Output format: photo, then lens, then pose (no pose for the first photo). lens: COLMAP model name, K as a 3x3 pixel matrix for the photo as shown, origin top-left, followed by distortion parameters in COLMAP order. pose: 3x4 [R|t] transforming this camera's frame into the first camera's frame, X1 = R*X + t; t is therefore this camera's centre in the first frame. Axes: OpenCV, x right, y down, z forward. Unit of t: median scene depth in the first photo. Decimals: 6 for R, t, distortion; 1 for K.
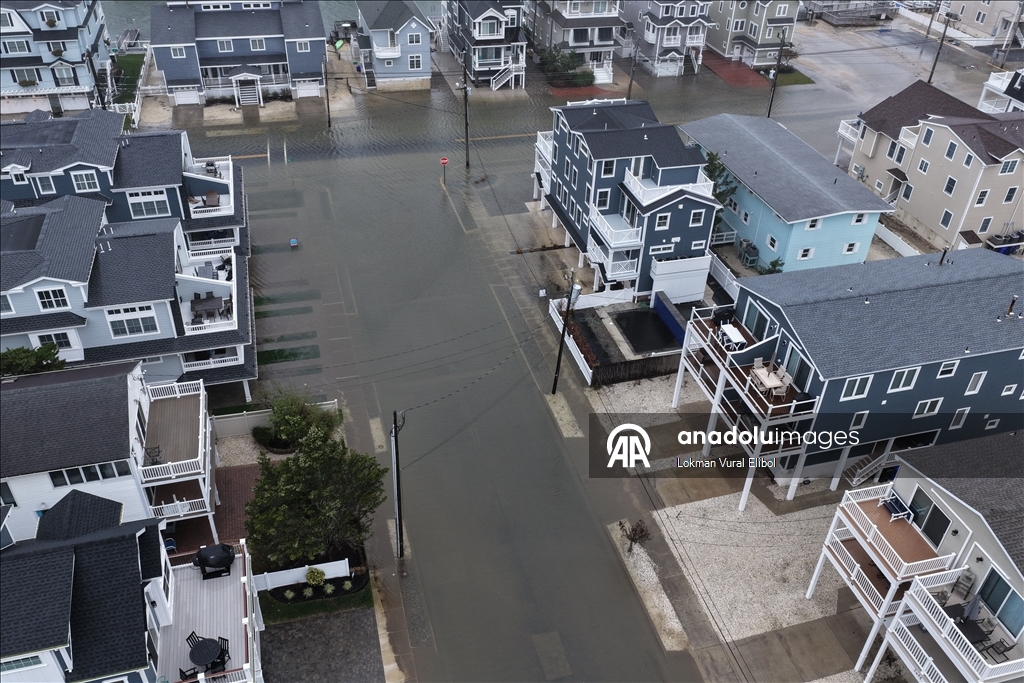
lens RADIAL K [[853.3, 0, 509.0], [0, 853.3, 338.3], [0, 0, 1]] dist [0.011036, 0.018073]
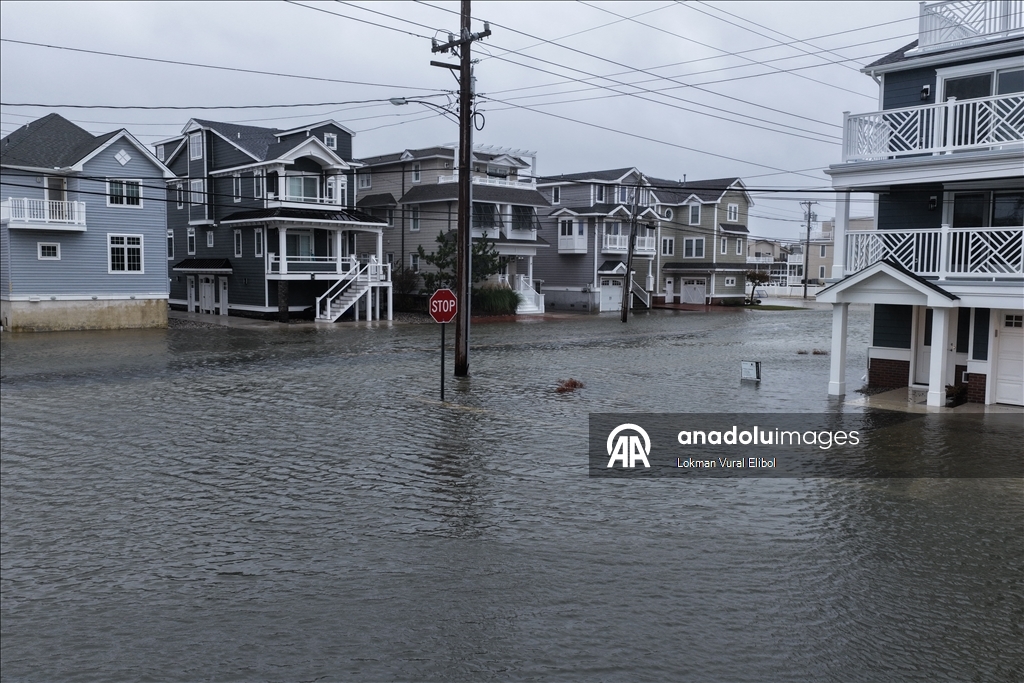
lens RADIAL K [[853.3, 0, 515.7], [0, 853.3, 333.6], [0, 0, 1]] dist [0.011036, 0.018073]
pose [[0.881719, -0.055532, 0.468495, -0.135464], [0.290852, 0.845861, -0.447128, -0.071983], [-0.371452, 0.530504, 0.761964, 0.656227]]
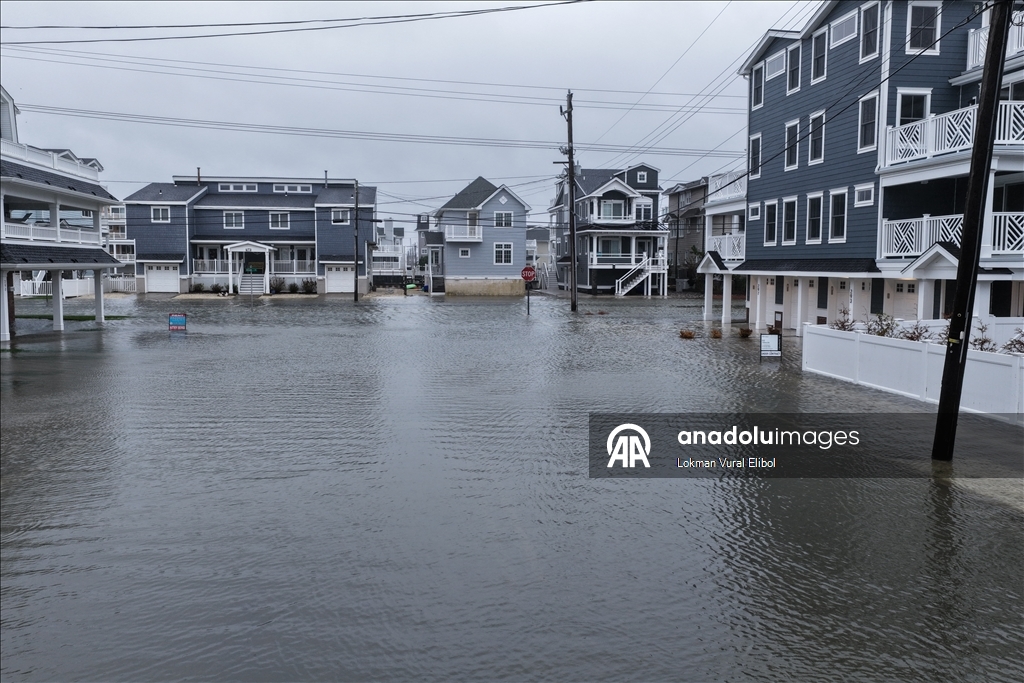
lens RADIAL K [[853.3, 0, 513.9], [0, 853.3, 335.7], [0, 0, 1]] dist [0.011036, 0.018073]
pose [[0.990941, -0.015332, -0.133420, -0.011912], [-0.057662, 0.848655, -0.525795, 0.087298], [0.121289, 0.528725, 0.840083, 0.459254]]
